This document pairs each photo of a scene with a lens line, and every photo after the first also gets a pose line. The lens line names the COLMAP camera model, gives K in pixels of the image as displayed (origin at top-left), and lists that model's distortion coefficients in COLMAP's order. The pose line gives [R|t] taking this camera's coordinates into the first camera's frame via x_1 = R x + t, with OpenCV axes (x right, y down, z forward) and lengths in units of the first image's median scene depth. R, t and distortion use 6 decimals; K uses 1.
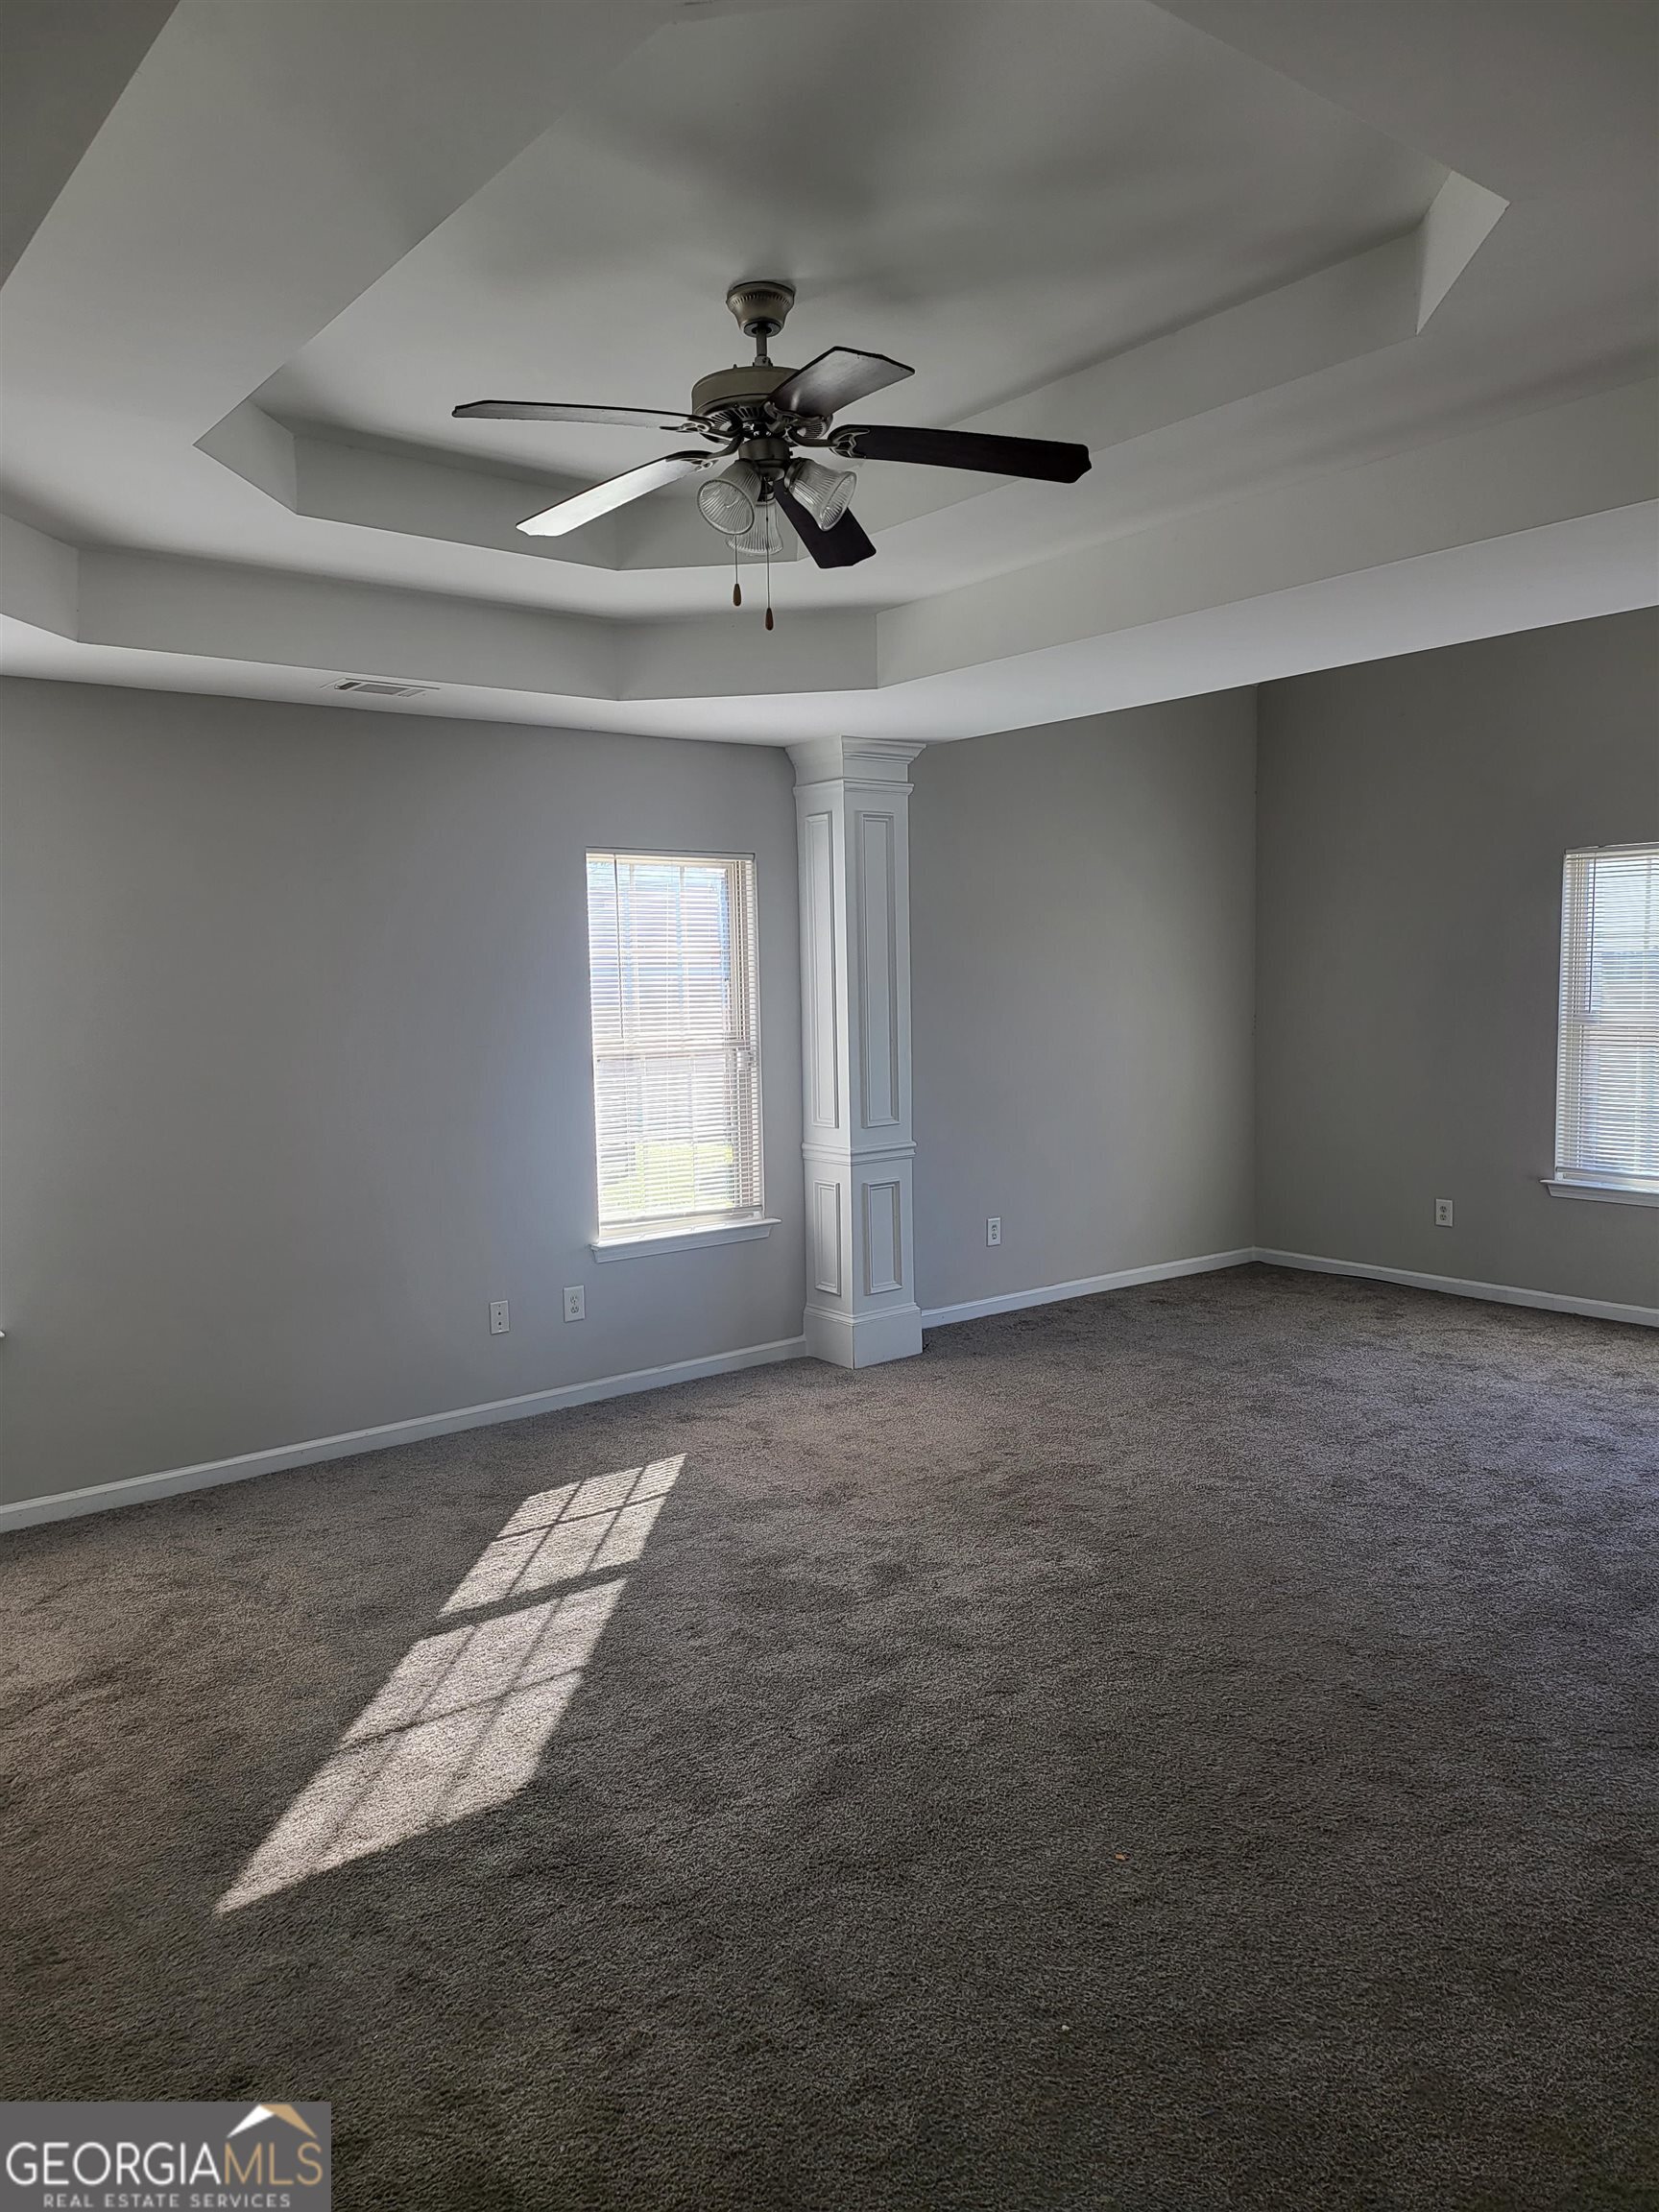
lens RADIAL K [[1549.8, 0, 786.7], [0, 1549.8, 1111.6], [0, 0, 1]] dist [0.070234, -0.065590]
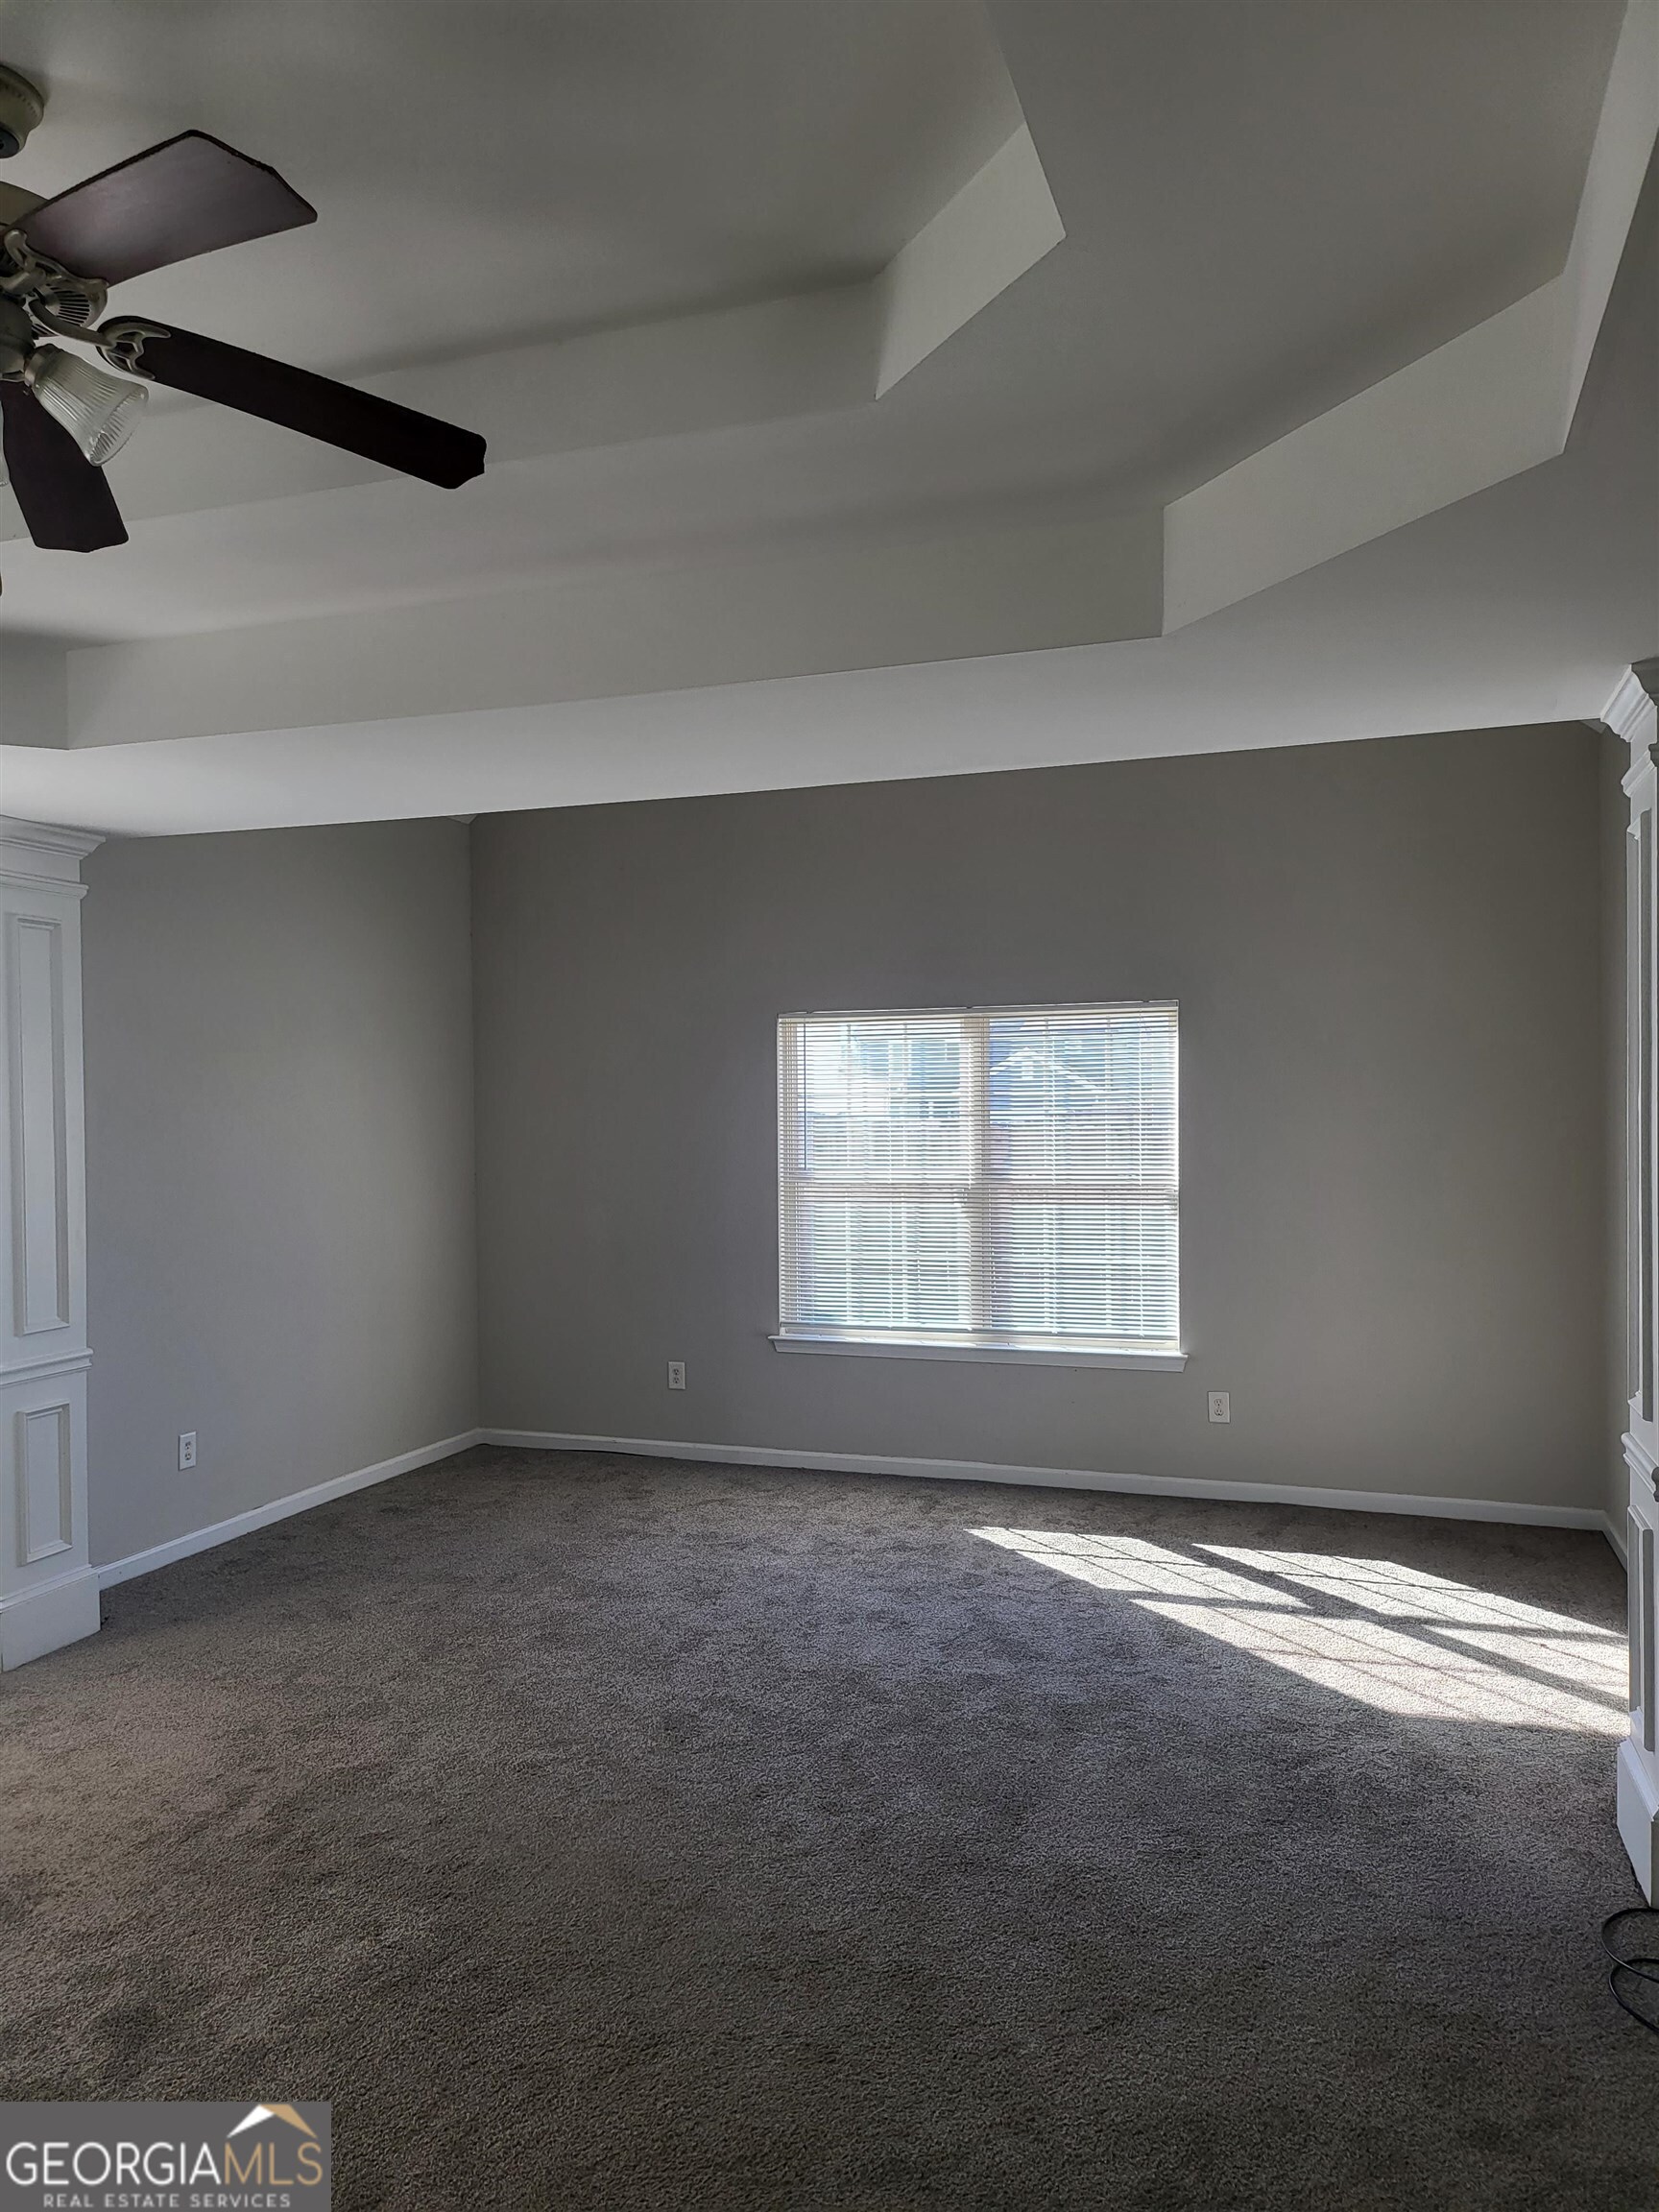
lens RADIAL K [[1547.8, 0, 828.3], [0, 1547.8, 1121.0], [0, 0, 1]] dist [0.064370, -0.068821]
pose [[0.836006, 0.007580, 0.548668, -0.043109], [0.040489, 0.996327, -0.075458, -0.022356], [-0.547225, 0.085299, 0.832628, 0.179193]]
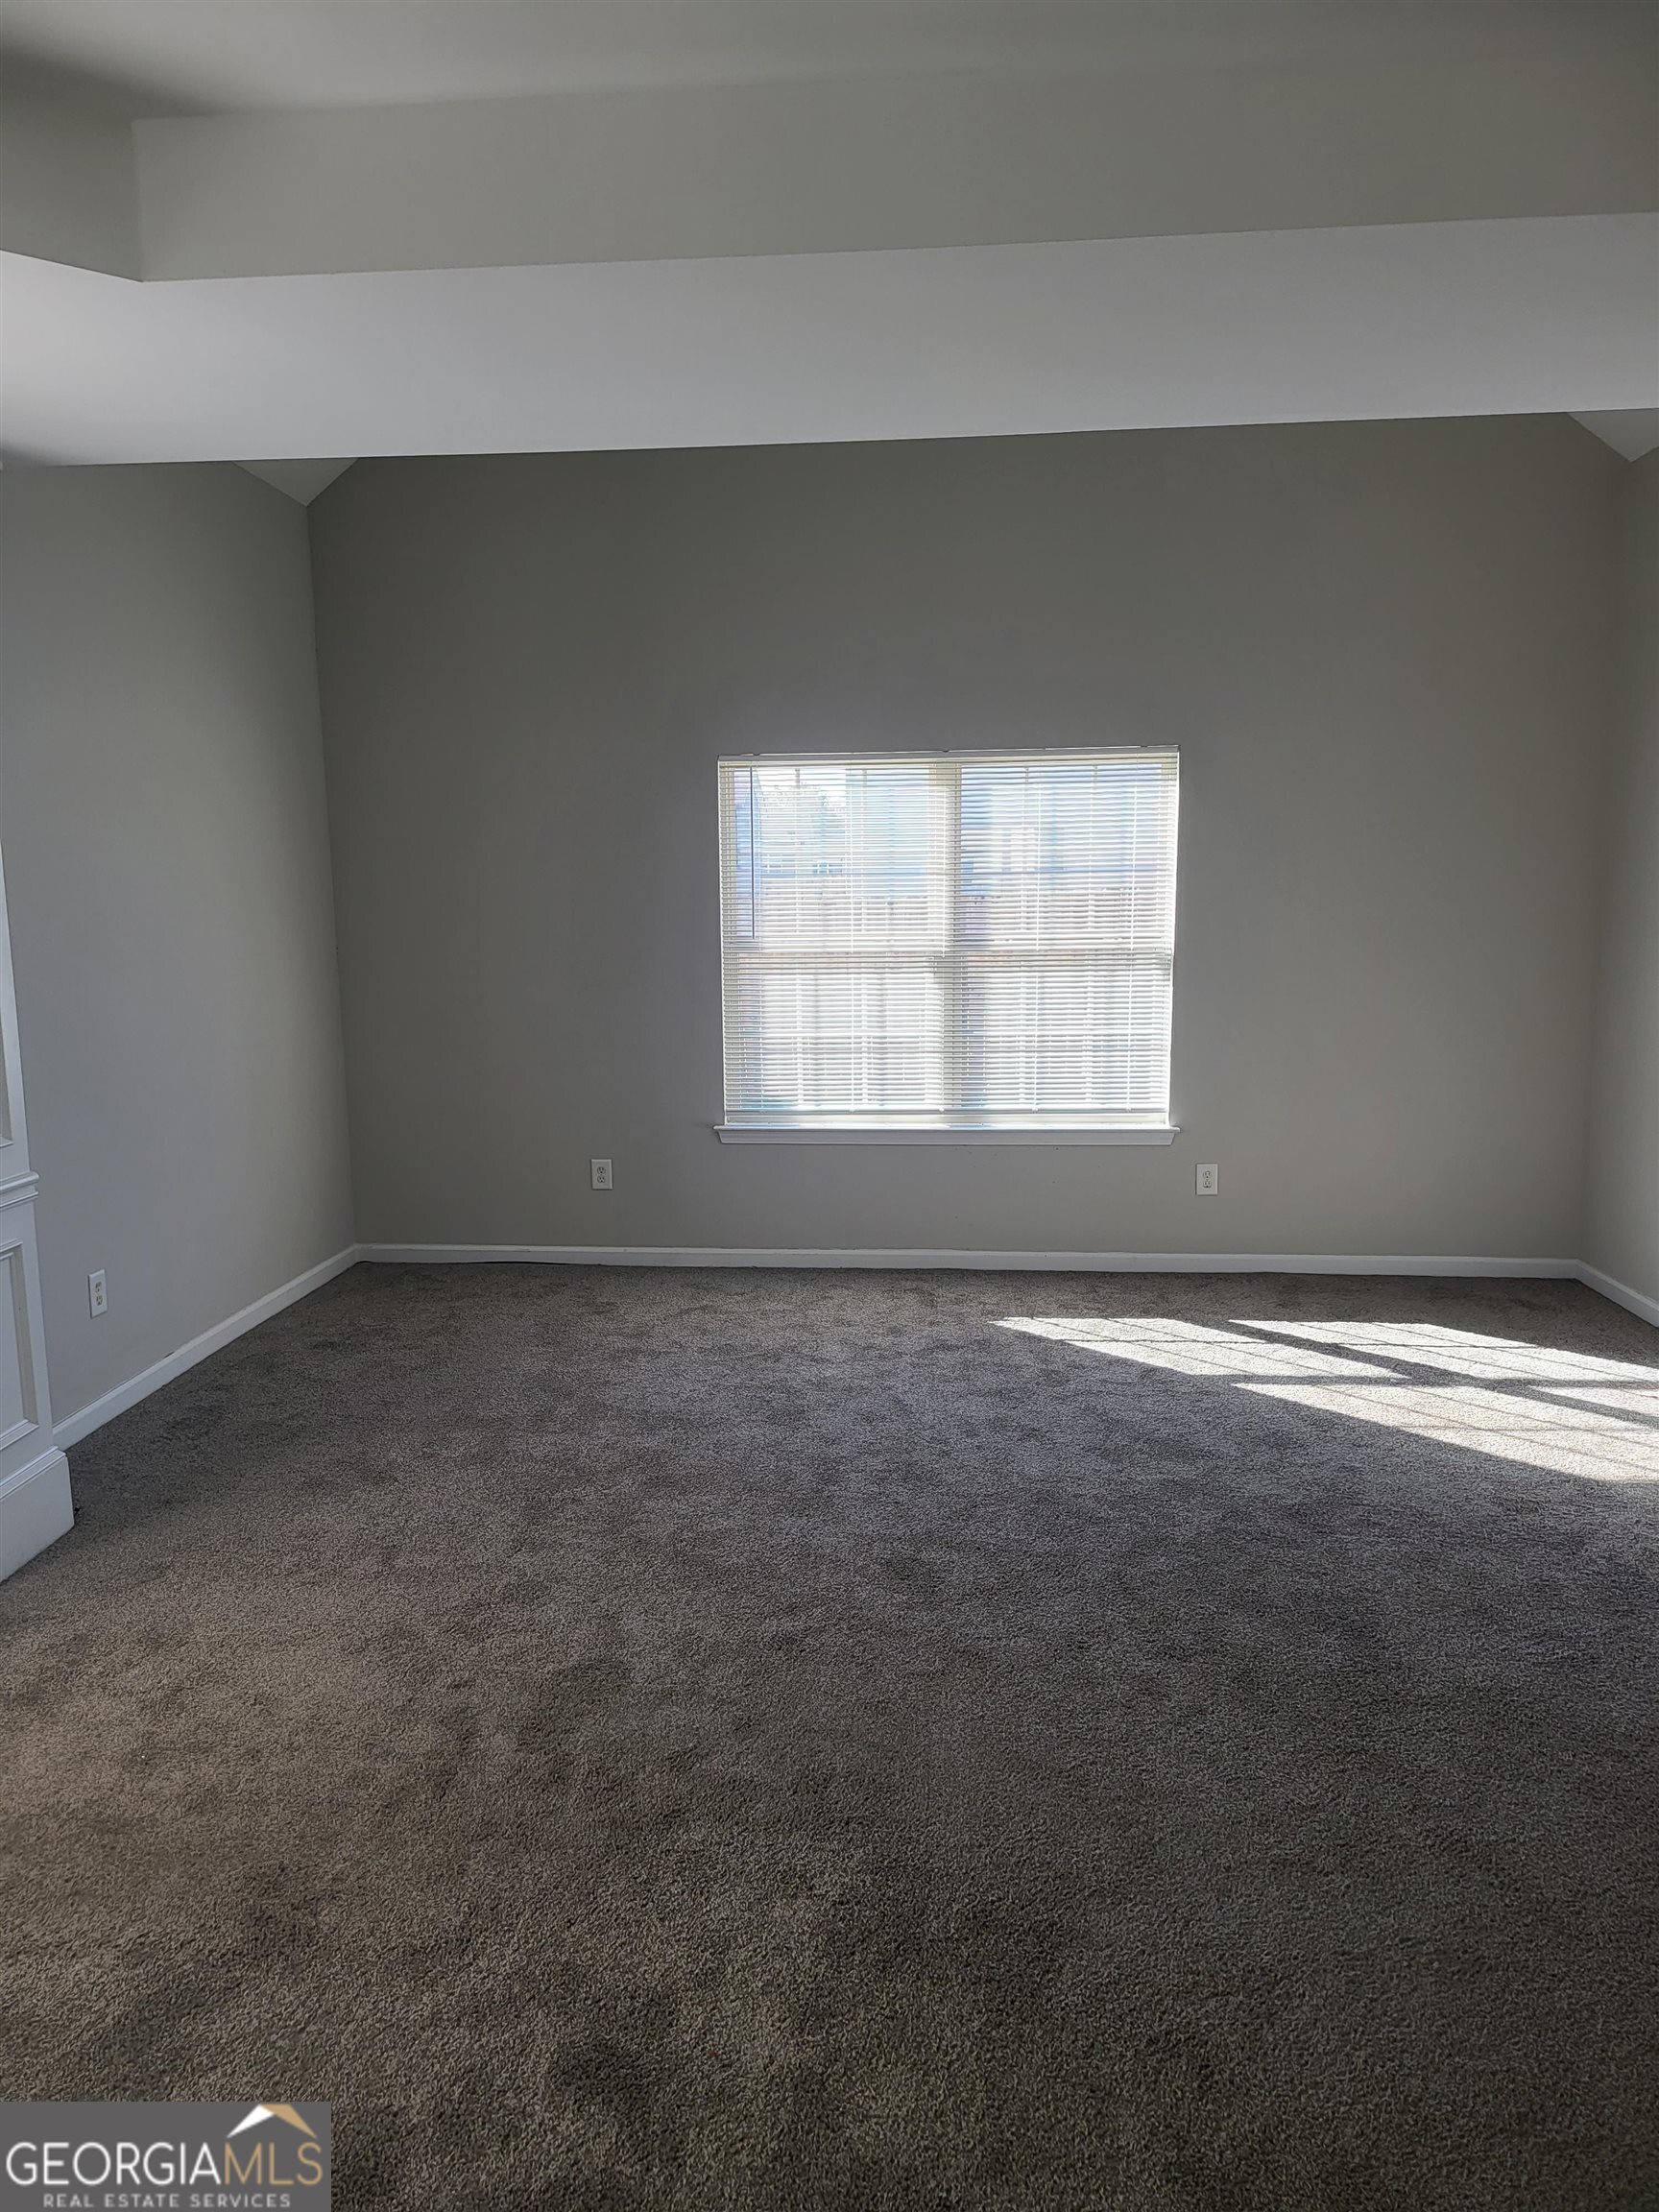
lens RADIAL K [[1539.7, 0, 796.5], [0, 1539.7, 1138.9], [0, 0, 1]] dist [0.068951, -0.069571]
pose [[0.677806, -0.106425, 0.727498, -0.167809], [0.062360, 0.994224, 0.087344, -0.030062], [-0.732592, -0.013836, 0.680528, 0.465967]]
